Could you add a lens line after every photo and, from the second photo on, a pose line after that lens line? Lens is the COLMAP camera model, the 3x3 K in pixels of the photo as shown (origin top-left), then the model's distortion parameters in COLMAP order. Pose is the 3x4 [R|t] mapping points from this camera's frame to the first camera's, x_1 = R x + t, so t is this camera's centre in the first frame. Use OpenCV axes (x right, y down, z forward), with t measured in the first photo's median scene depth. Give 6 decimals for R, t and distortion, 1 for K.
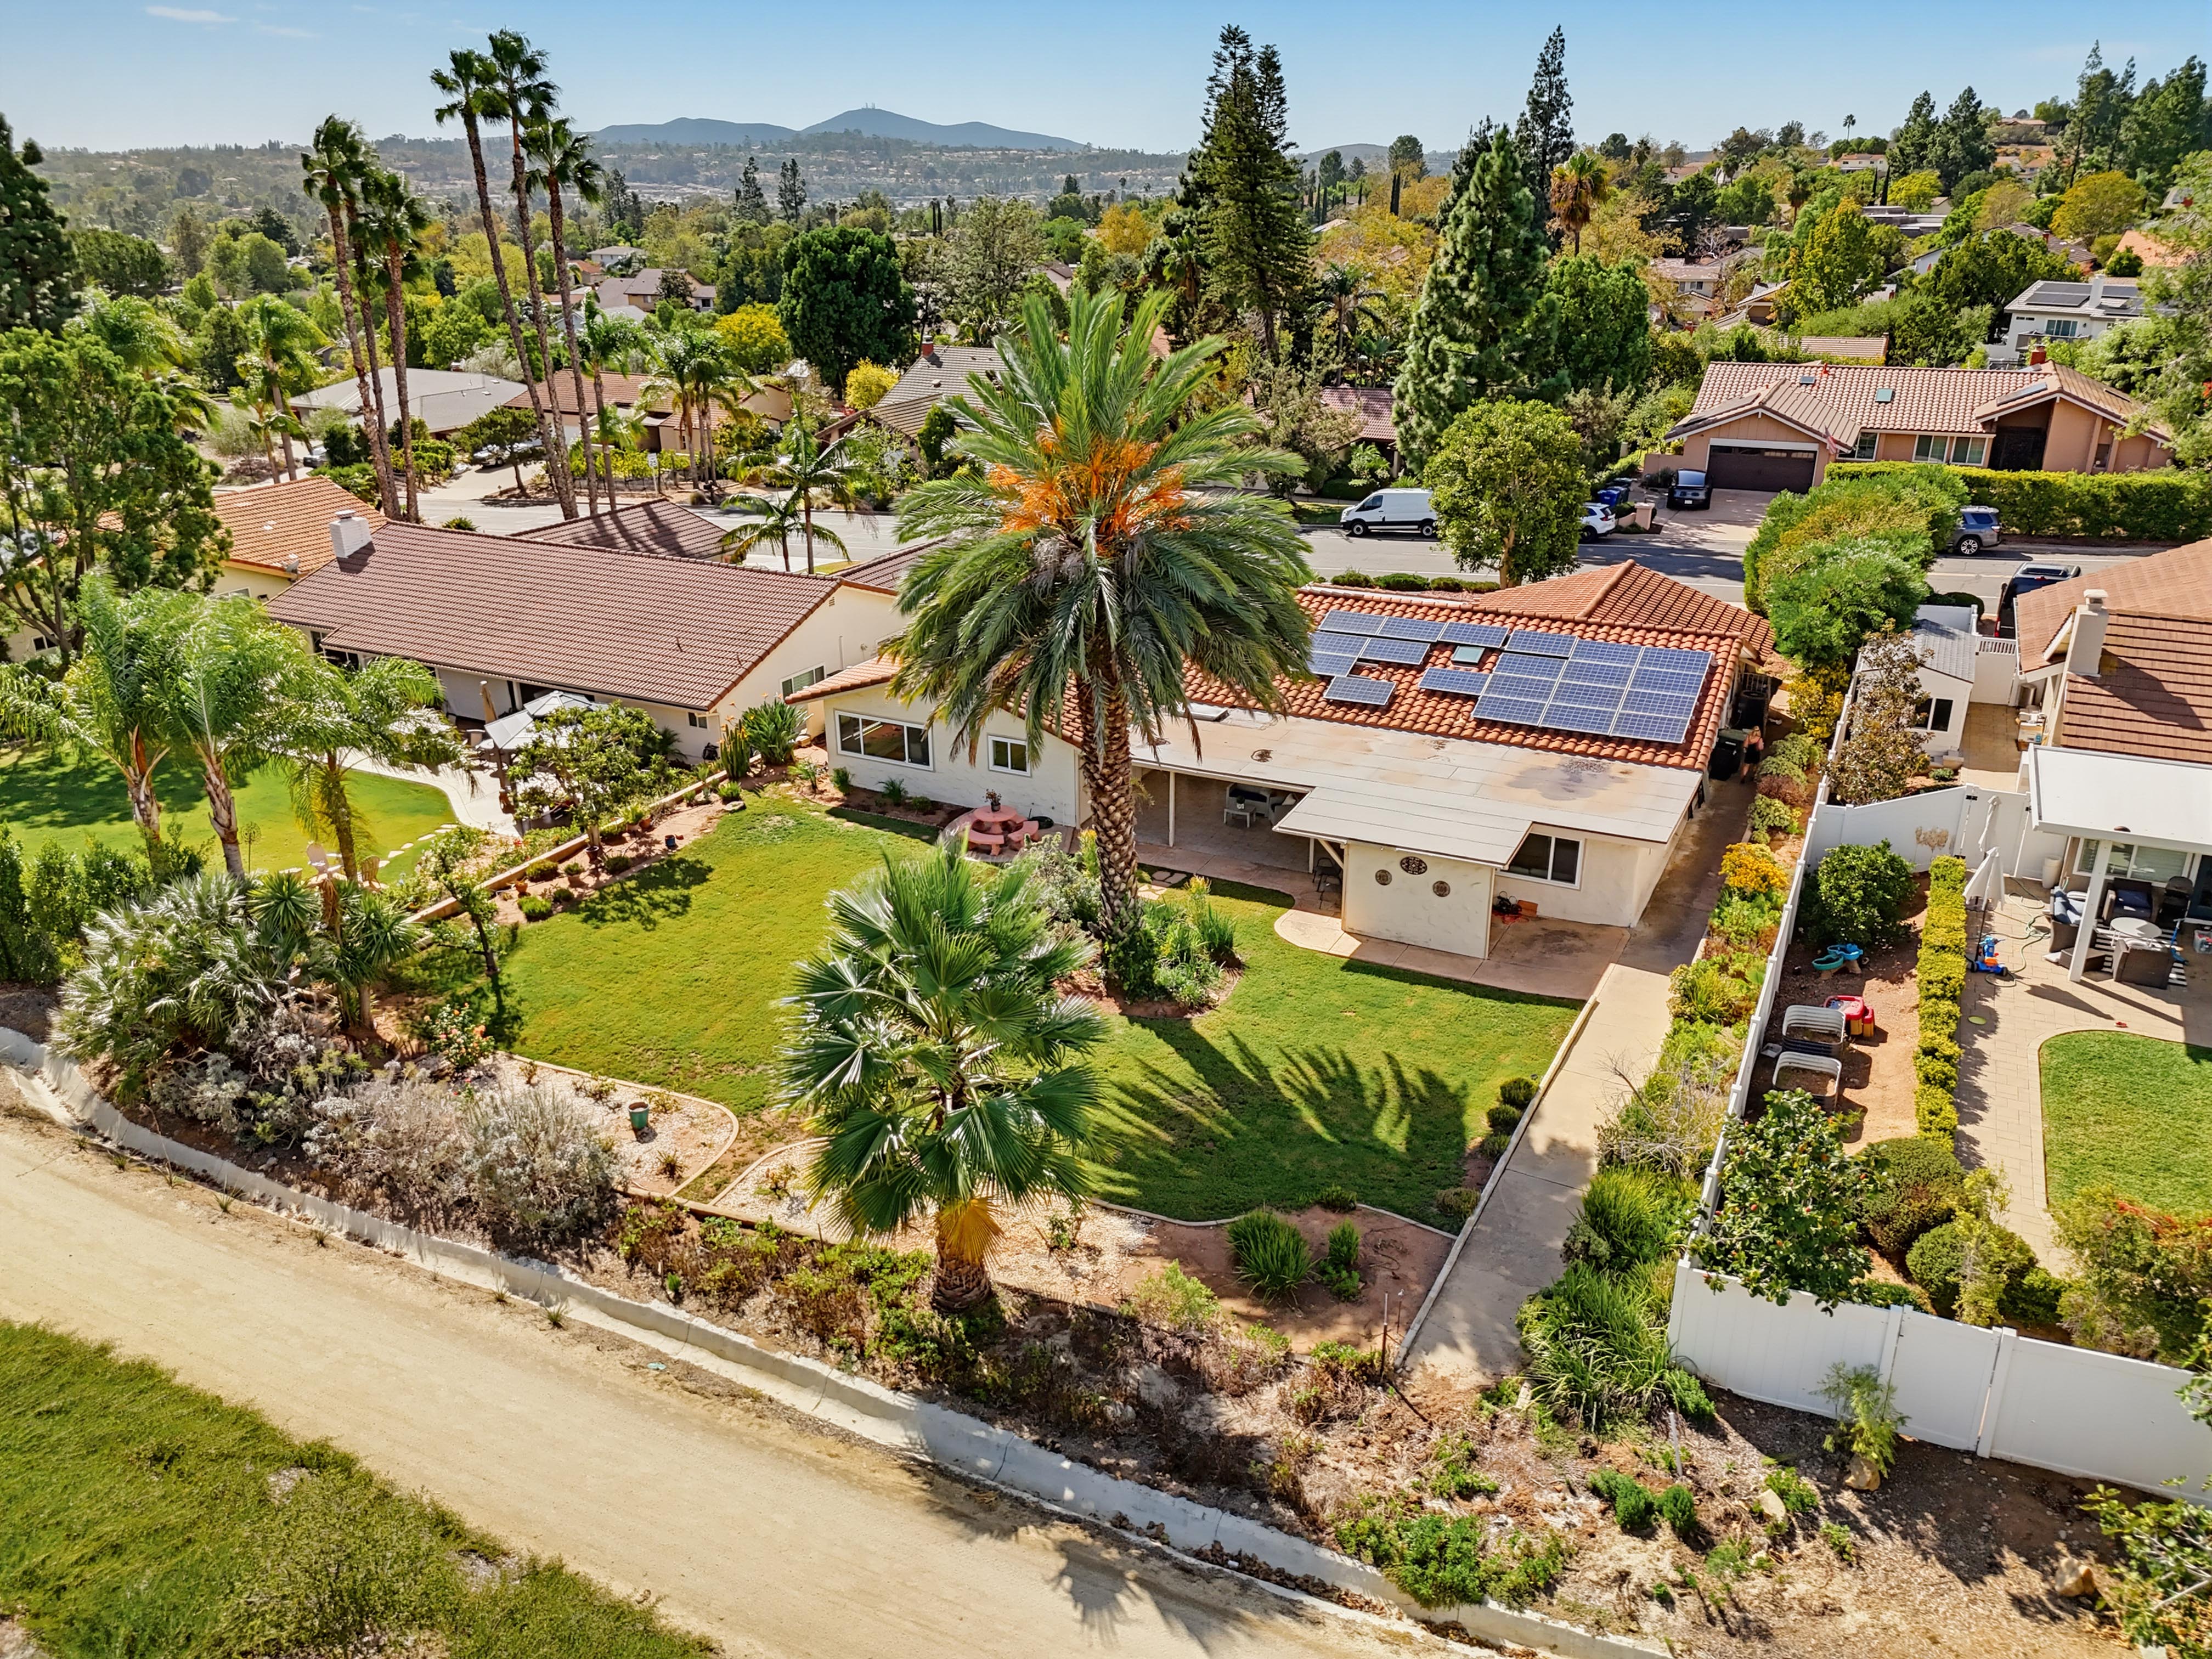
lens RADIAL K [[1628.0, 0, 1108.6], [0, 1628.0, 827.2], [0, 0, 1]] dist [0.078078, -0.080208]
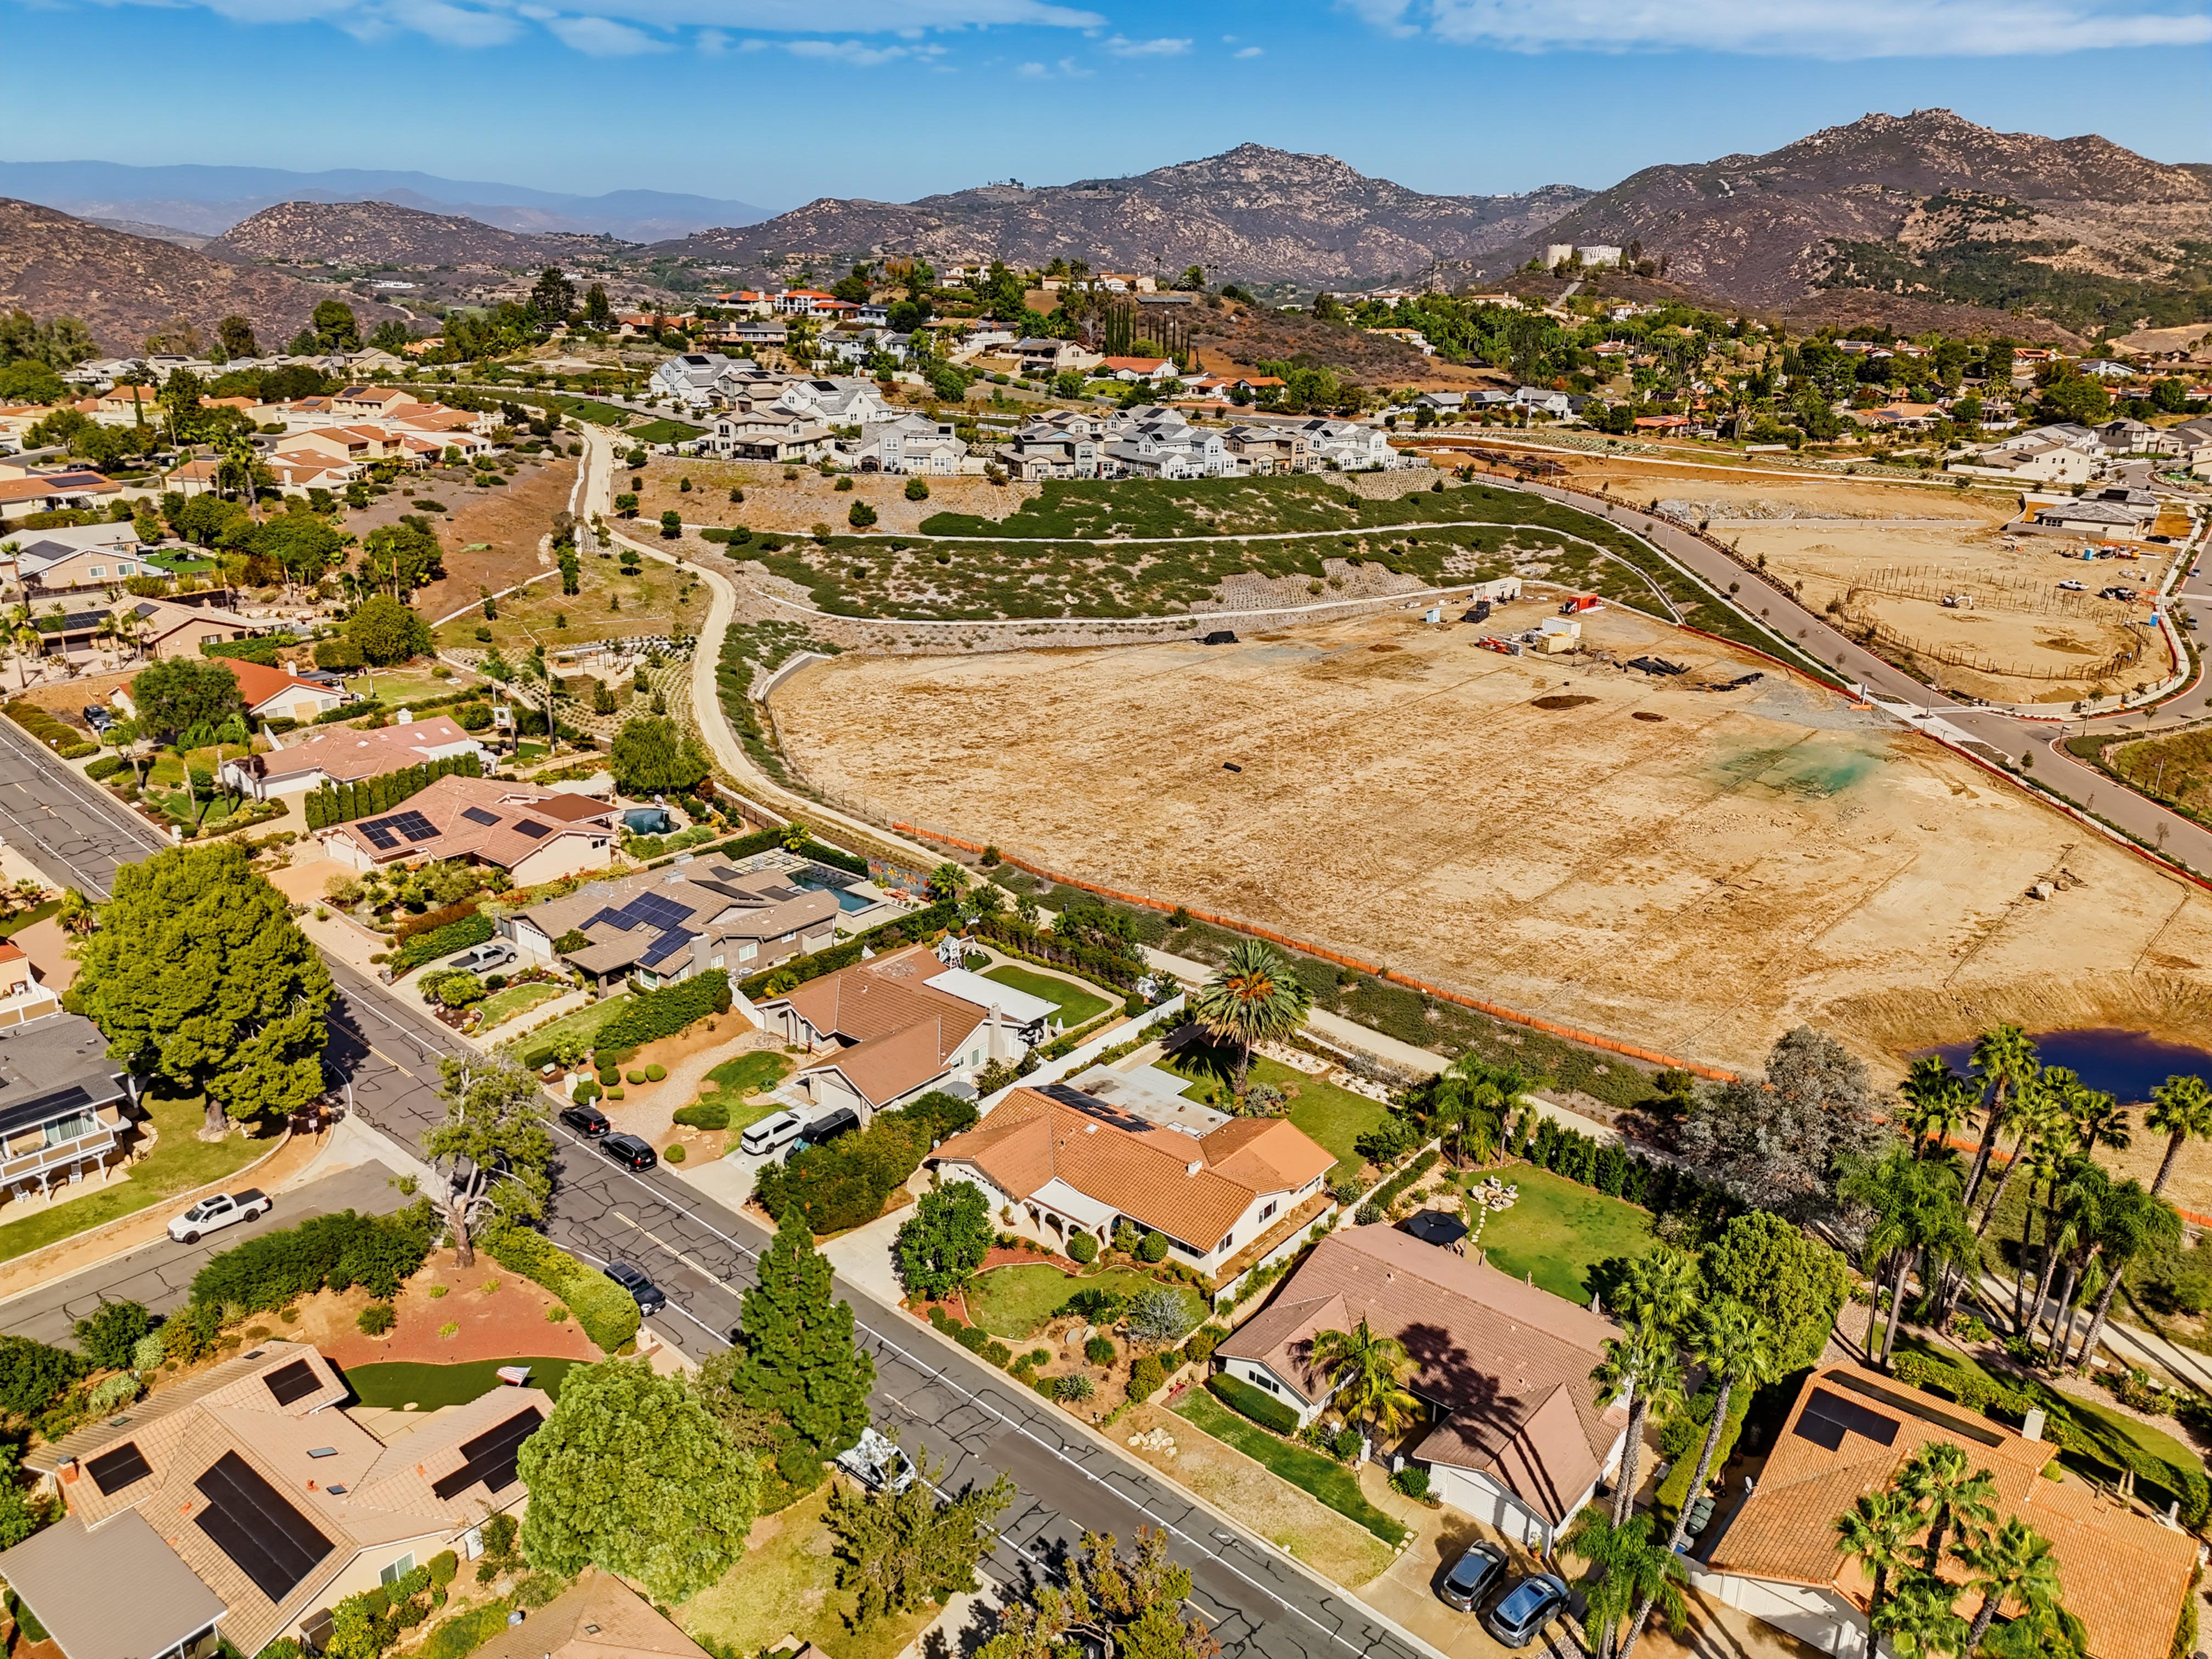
lens RADIAL K [[1628.0, 0, 1108.6], [0, 1628.0, 827.2], [0, 0, 1]] dist [0.078078, -0.080208]
pose [[-0.975245, -0.081069, 0.205729, -0.454539], [0.072278, 0.762399, 0.643058, -3.032913], [-0.208980, 0.642009, -0.737667, 3.638793]]
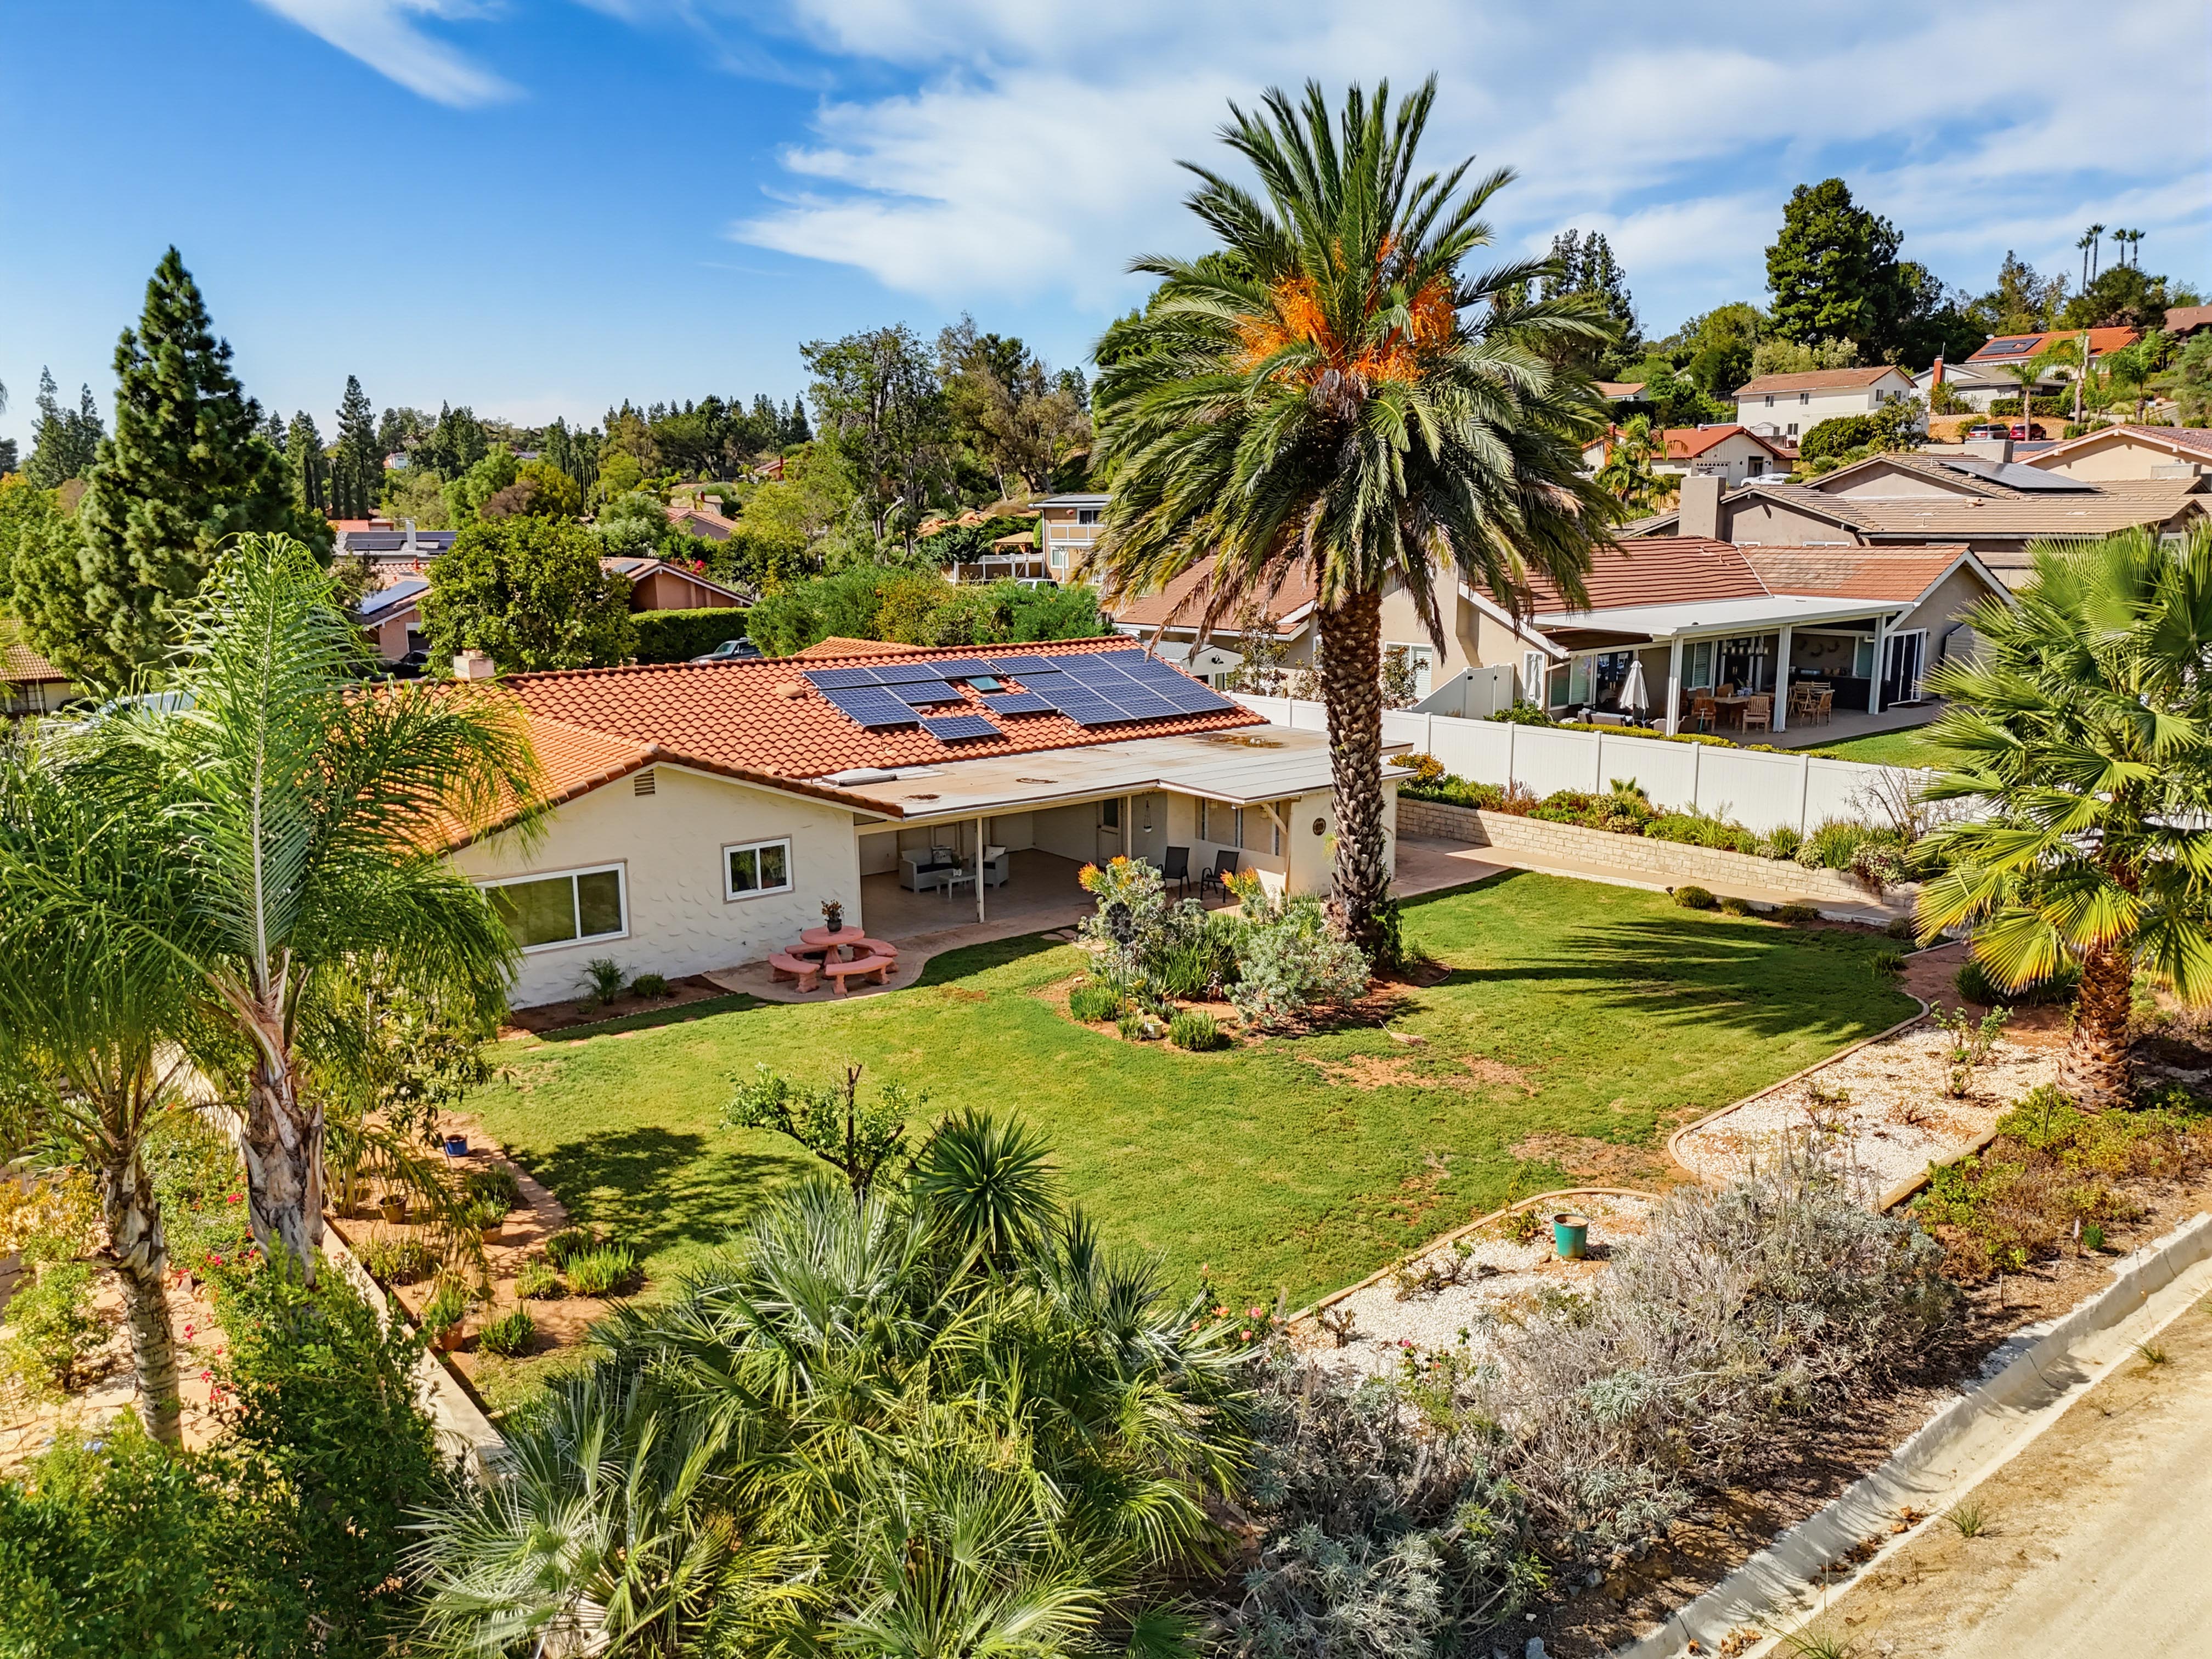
lens RADIAL K [[1628.0, 0, 1108.6], [0, 1628.0, 827.2], [0, 0, 1]] dist [0.078078, -0.080208]
pose [[0.418222, -0.170101, 0.892276, -0.759565], [0.344457, 0.938639, 0.017489, -0.028758], [-0.840500, 0.300036, 0.451152, 0.724325]]
